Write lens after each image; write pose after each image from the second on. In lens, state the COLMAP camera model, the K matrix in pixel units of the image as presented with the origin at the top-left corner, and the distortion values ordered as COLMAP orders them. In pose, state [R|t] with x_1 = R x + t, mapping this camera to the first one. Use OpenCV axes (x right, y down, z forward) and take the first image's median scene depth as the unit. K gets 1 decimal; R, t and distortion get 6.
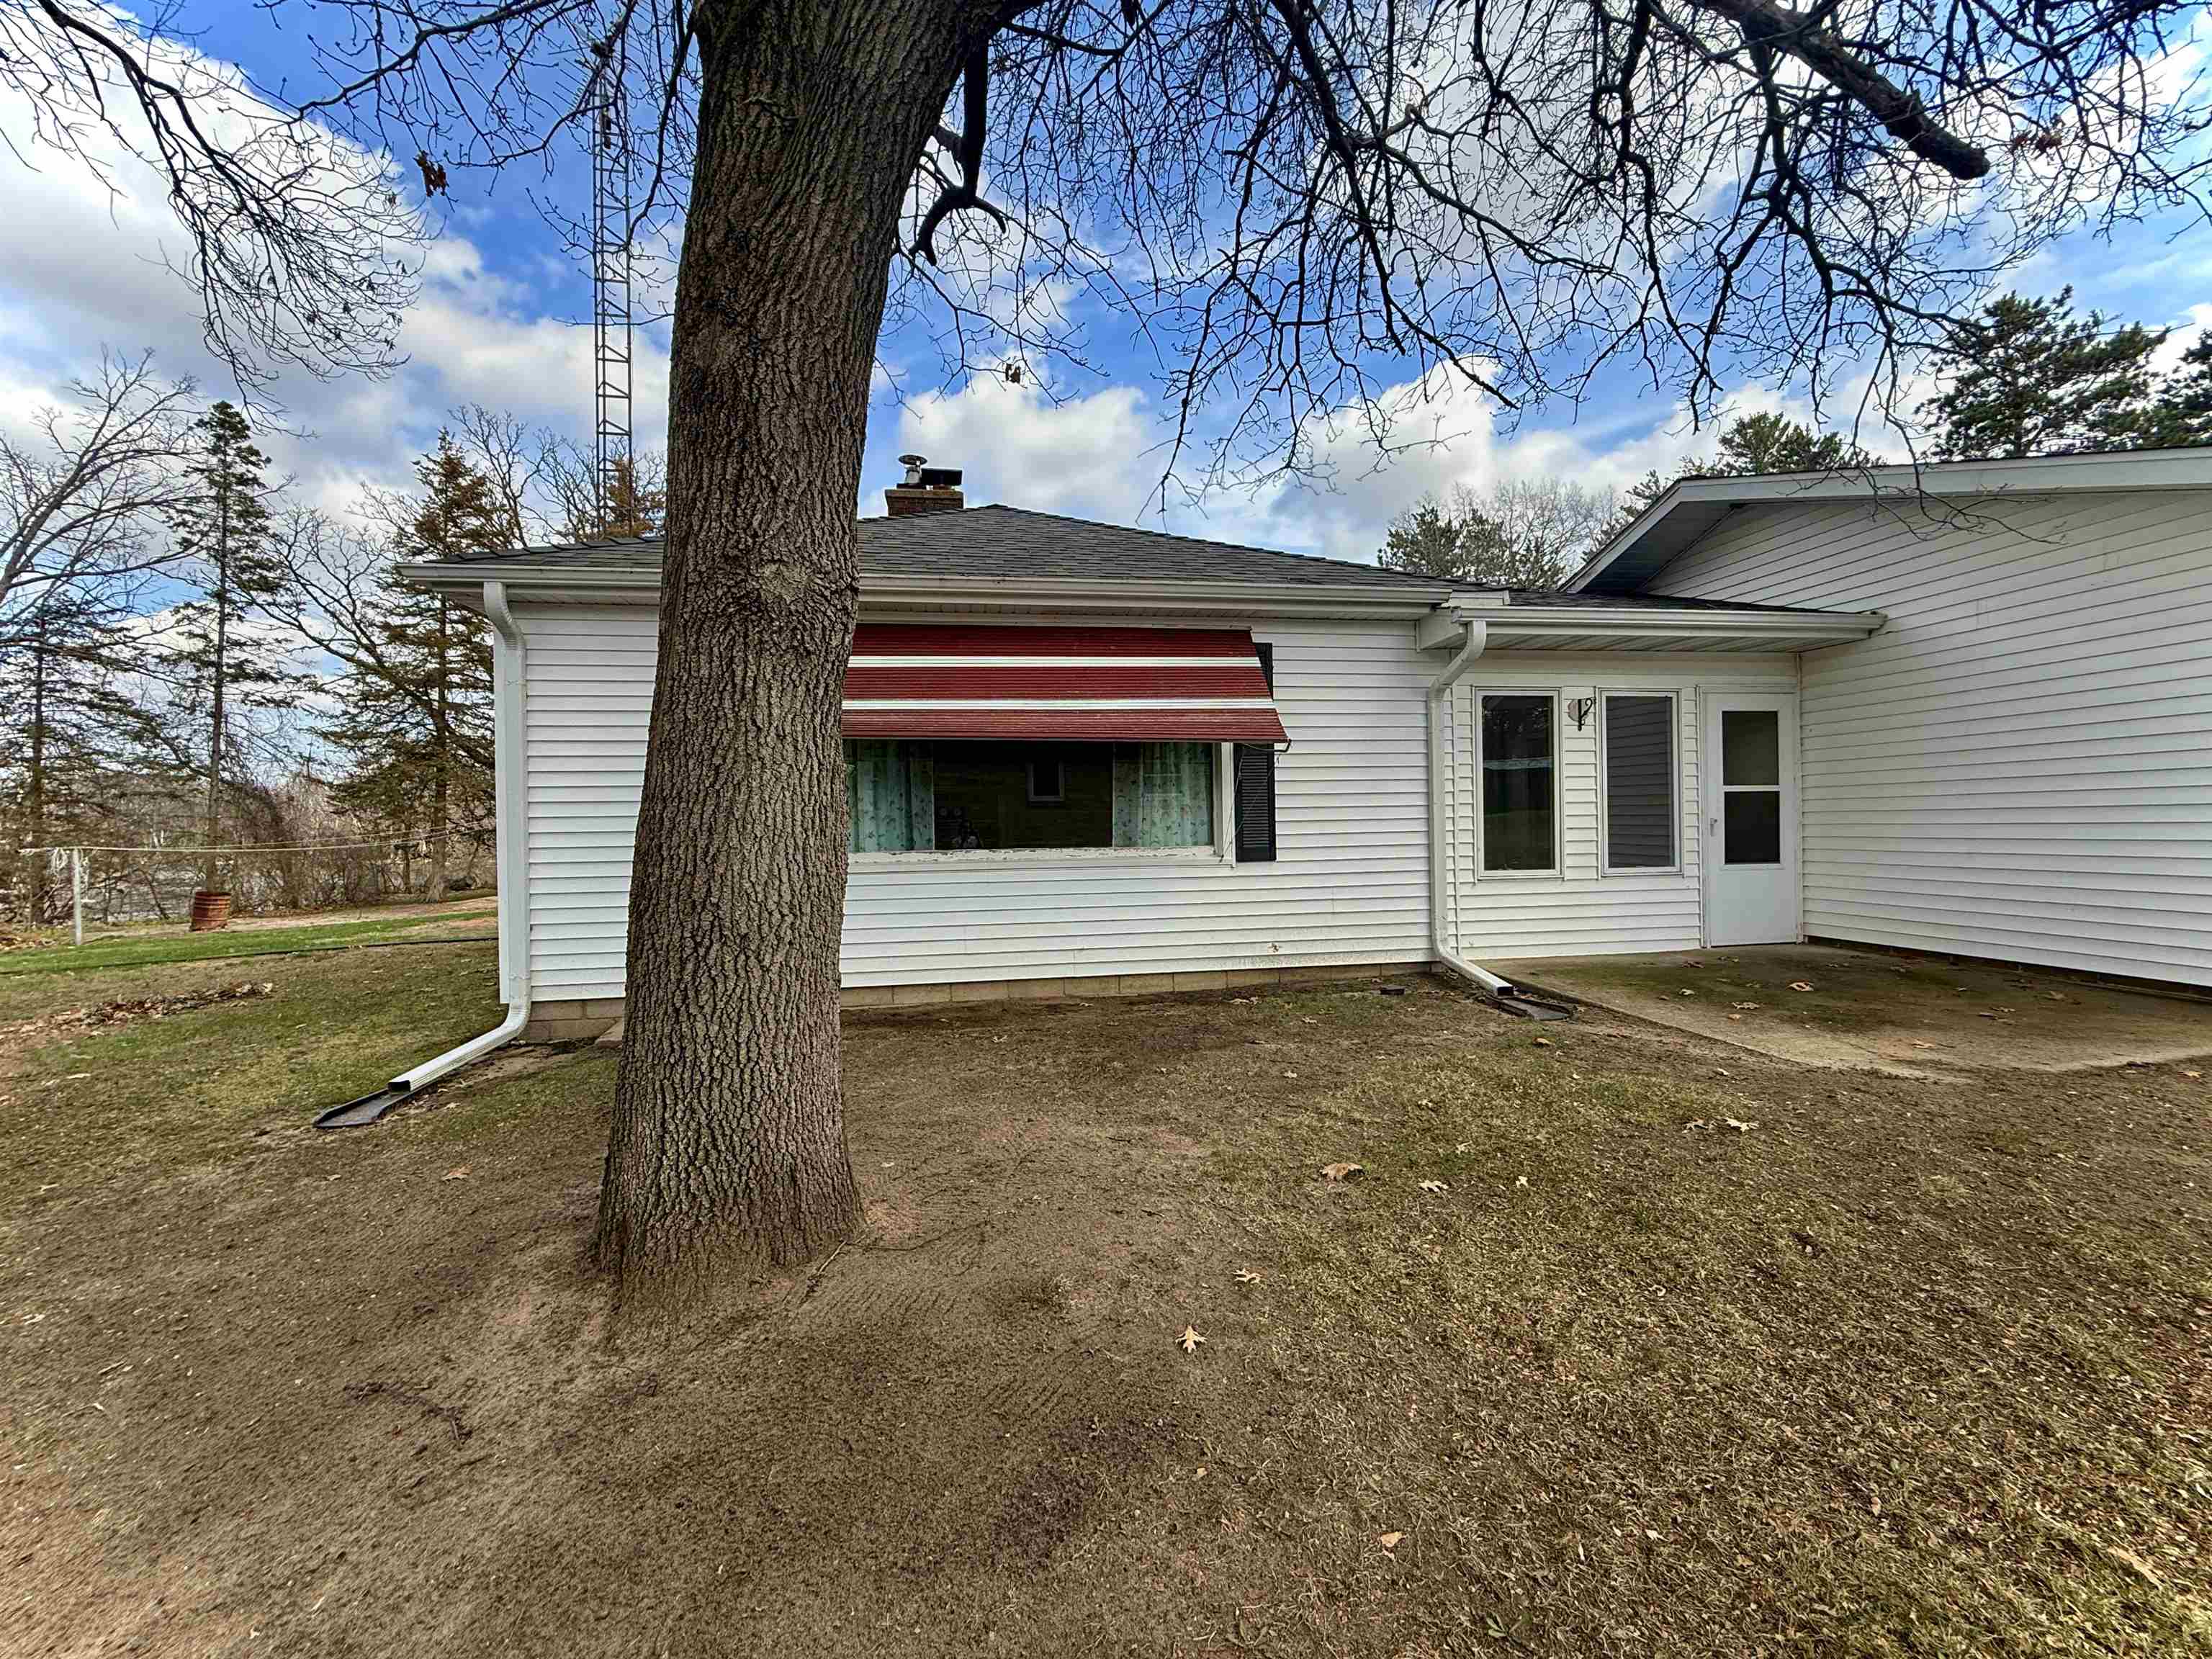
lens RADIAL K [[881.2, 0, 1102.8], [0, 881.2, 828.5], [0, 0, 1]] dist [0.000496, -0.000219]
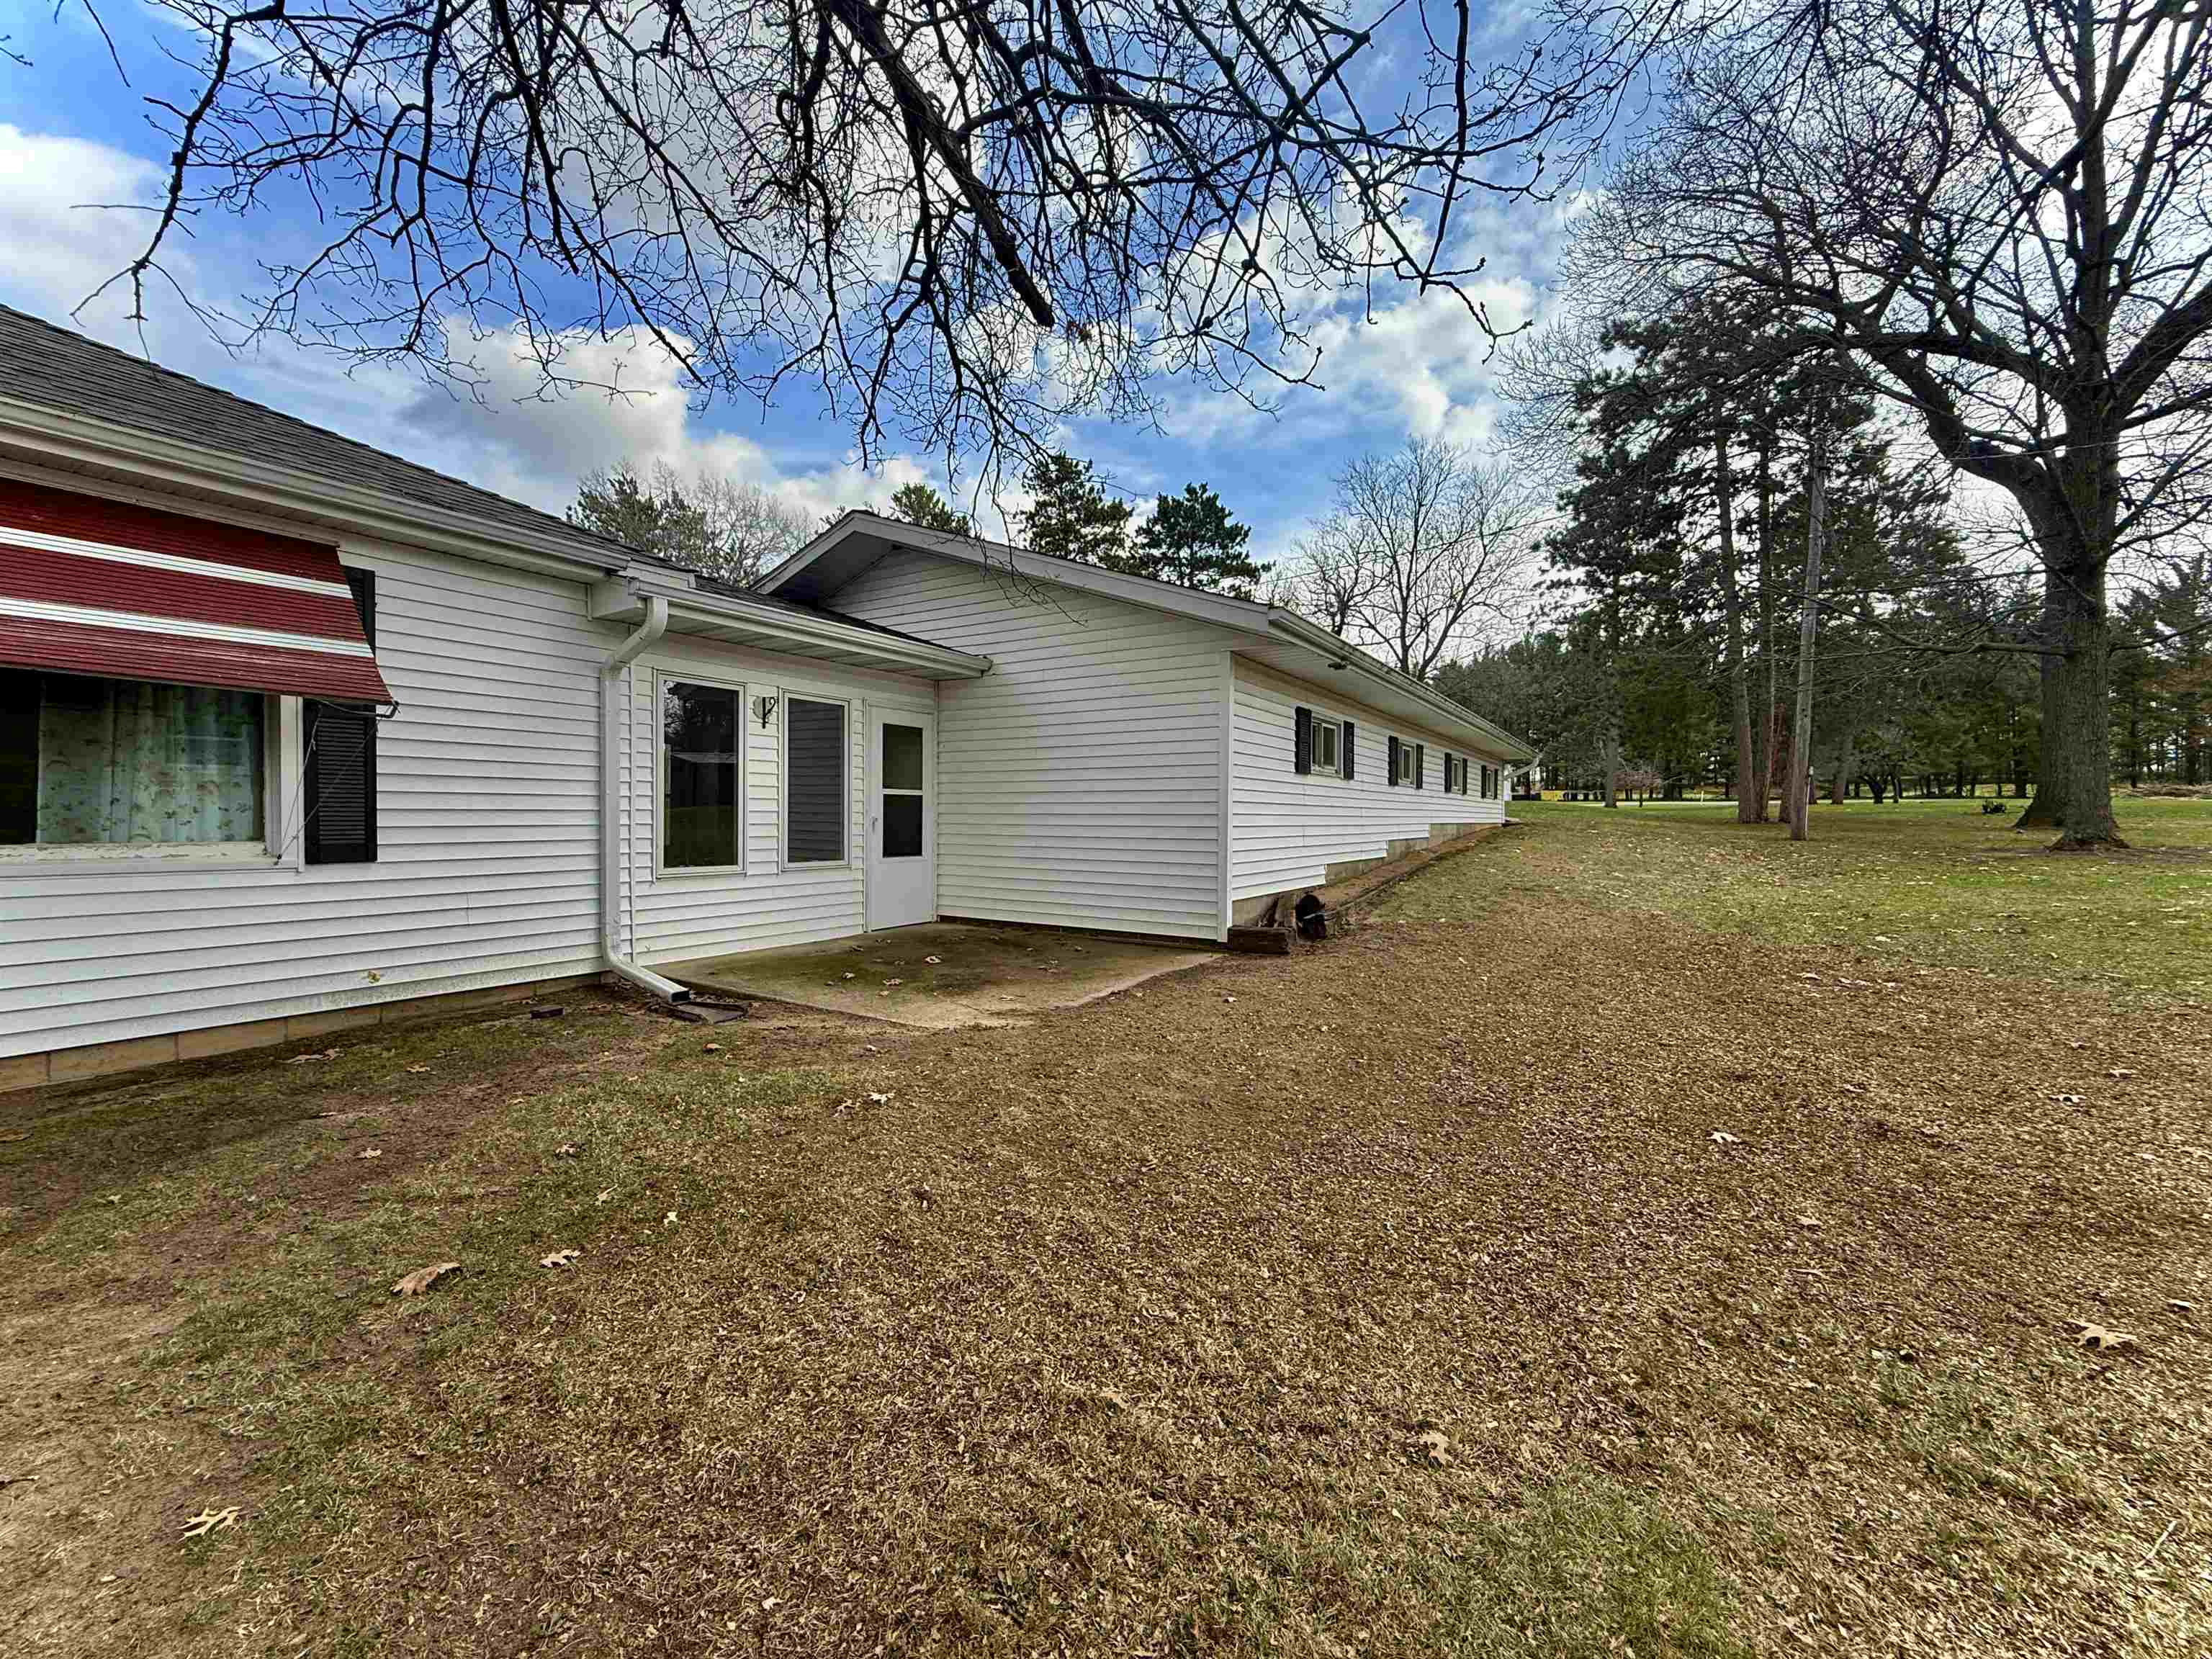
lens RADIAL K [[881.2, 0, 1102.8], [0, 881.2, 828.5], [0, 0, 1]] dist [0.000496, -0.000219]
pose [[0.659211, 0.010886, 0.751879, 0.044571], [-0.015782, 0.999875, -0.000639, -0.001233], [-0.751792, -0.011445, 0.659301, 0.042124]]
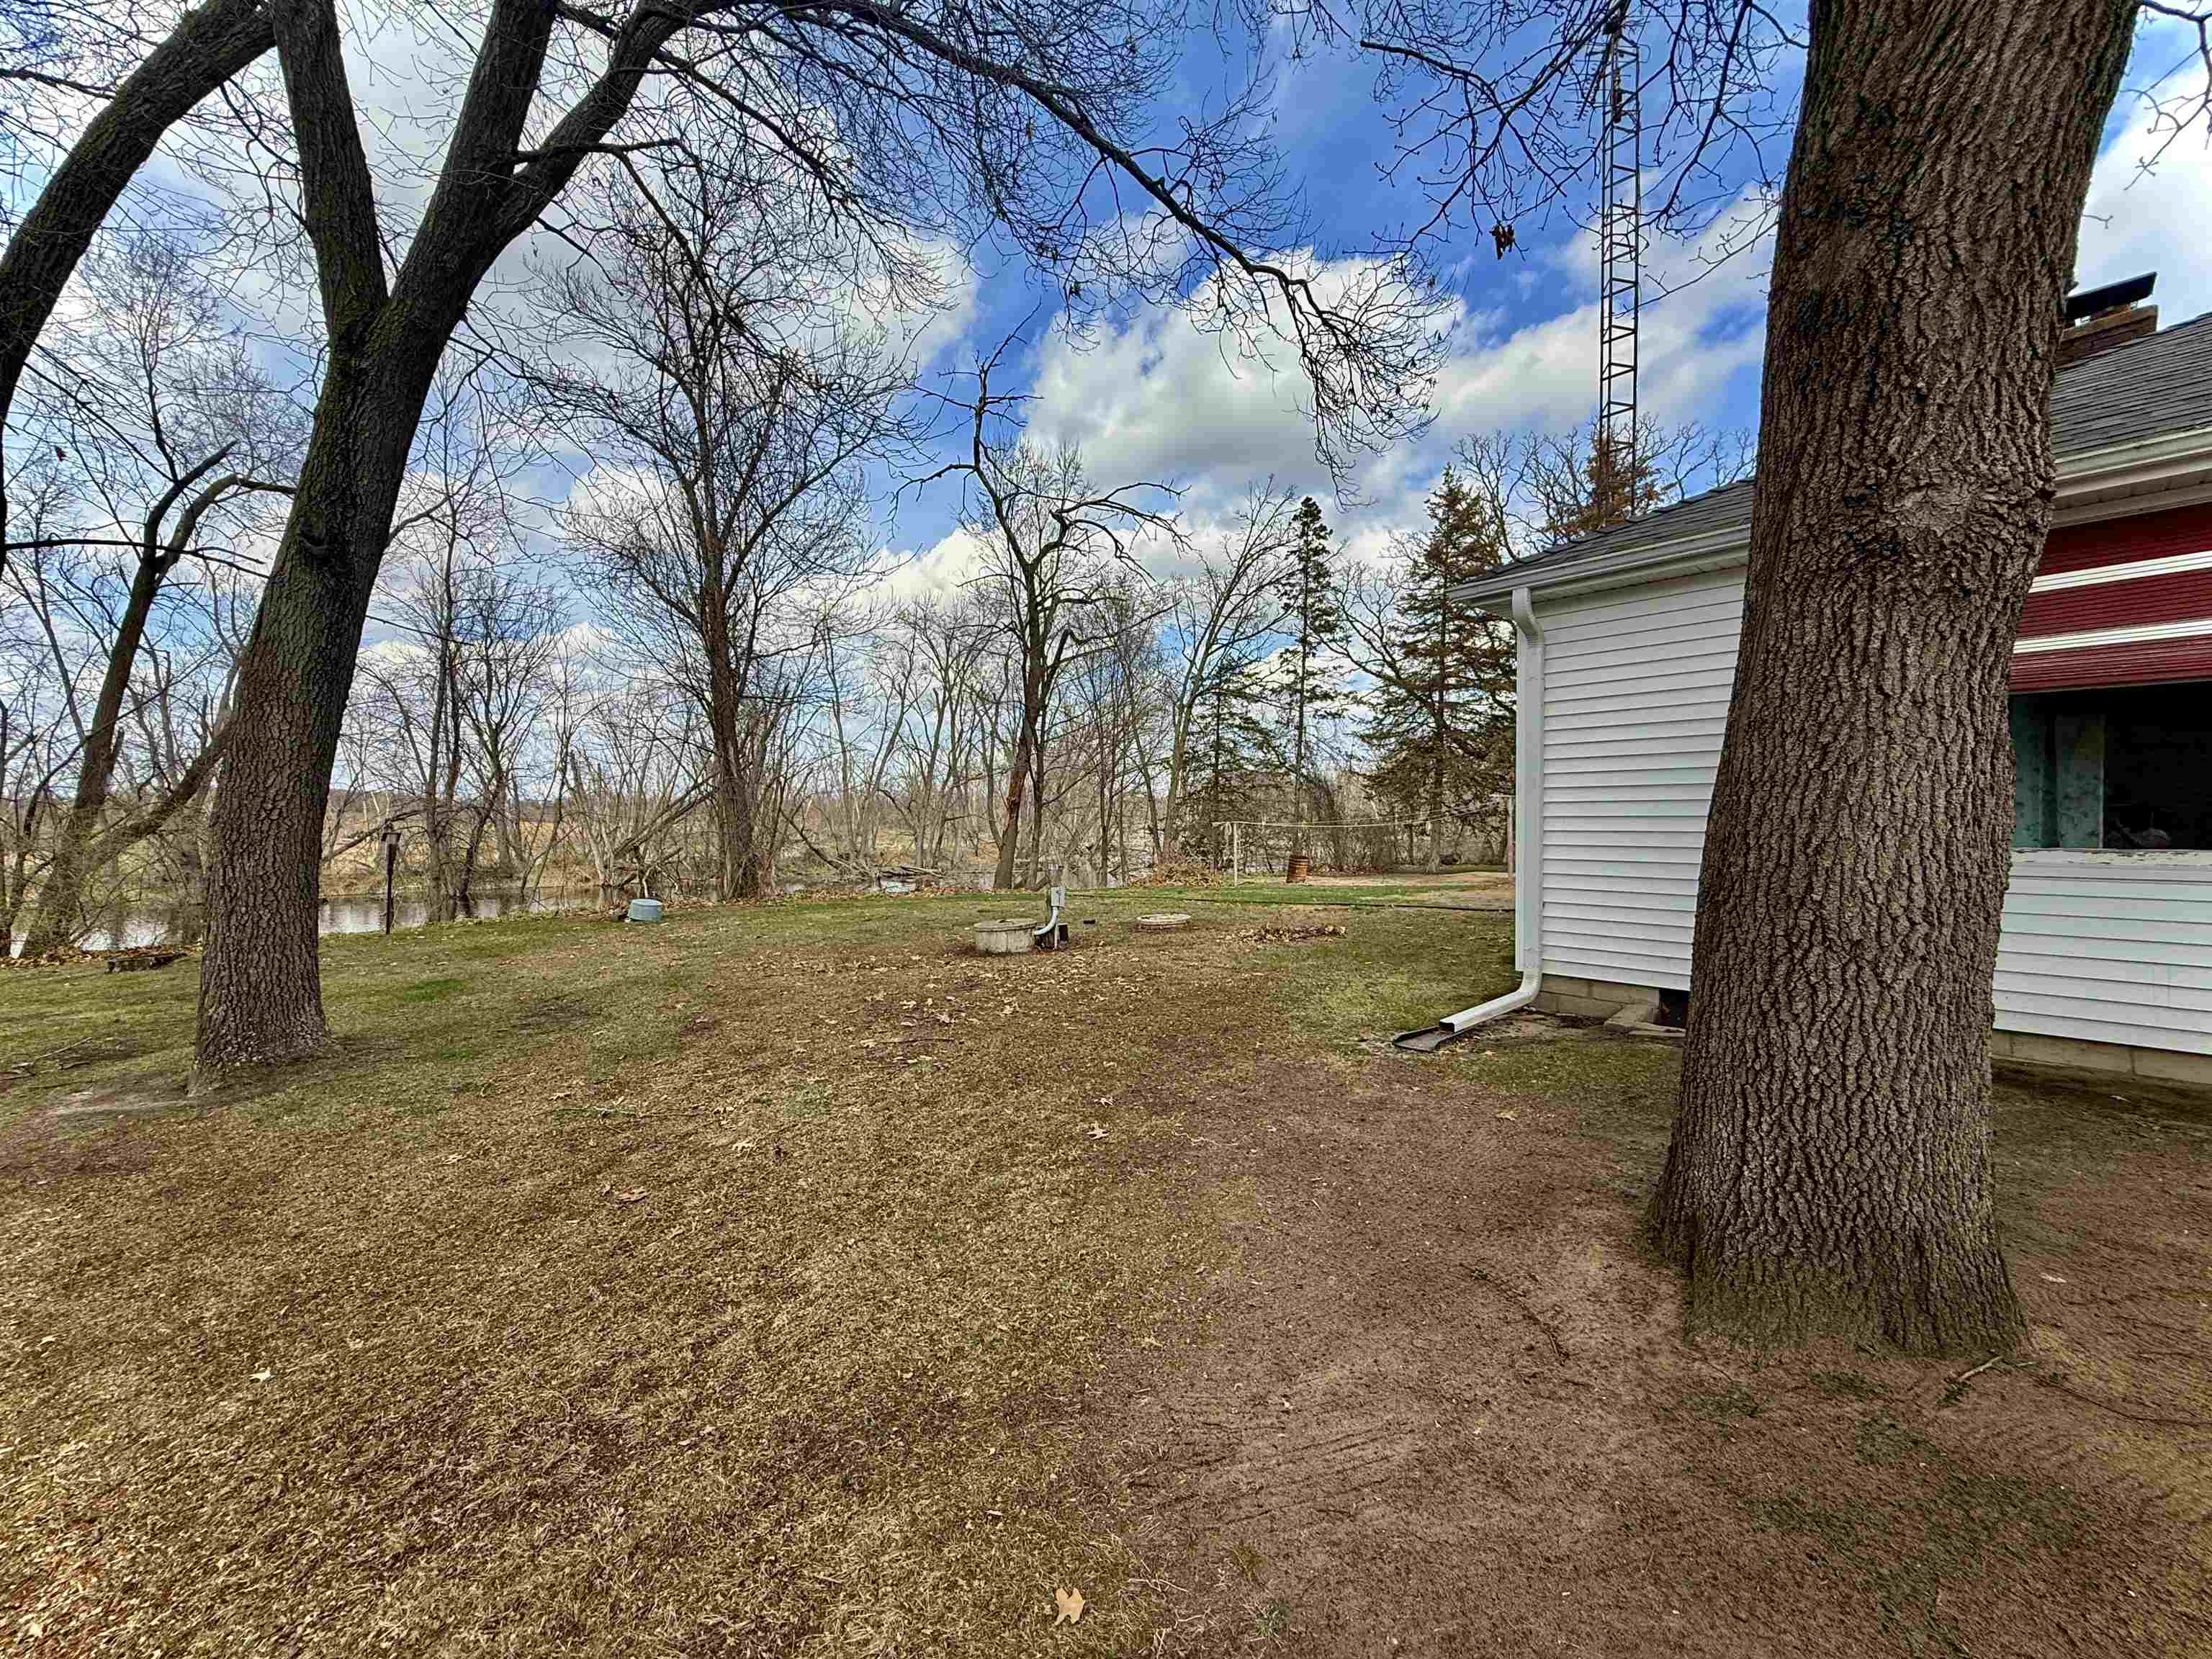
lens RADIAL K [[881.2, 0, 1102.8], [0, 881.2, 828.5], [0, 0, 1]] dist [0.000496, -0.000219]
pose [[0.538688, 0.024121, -0.842160, -0.033139], [-0.008567, 0.999695, 0.023153, -0.000616], [0.842462, -0.005257, 0.538730, -0.028632]]
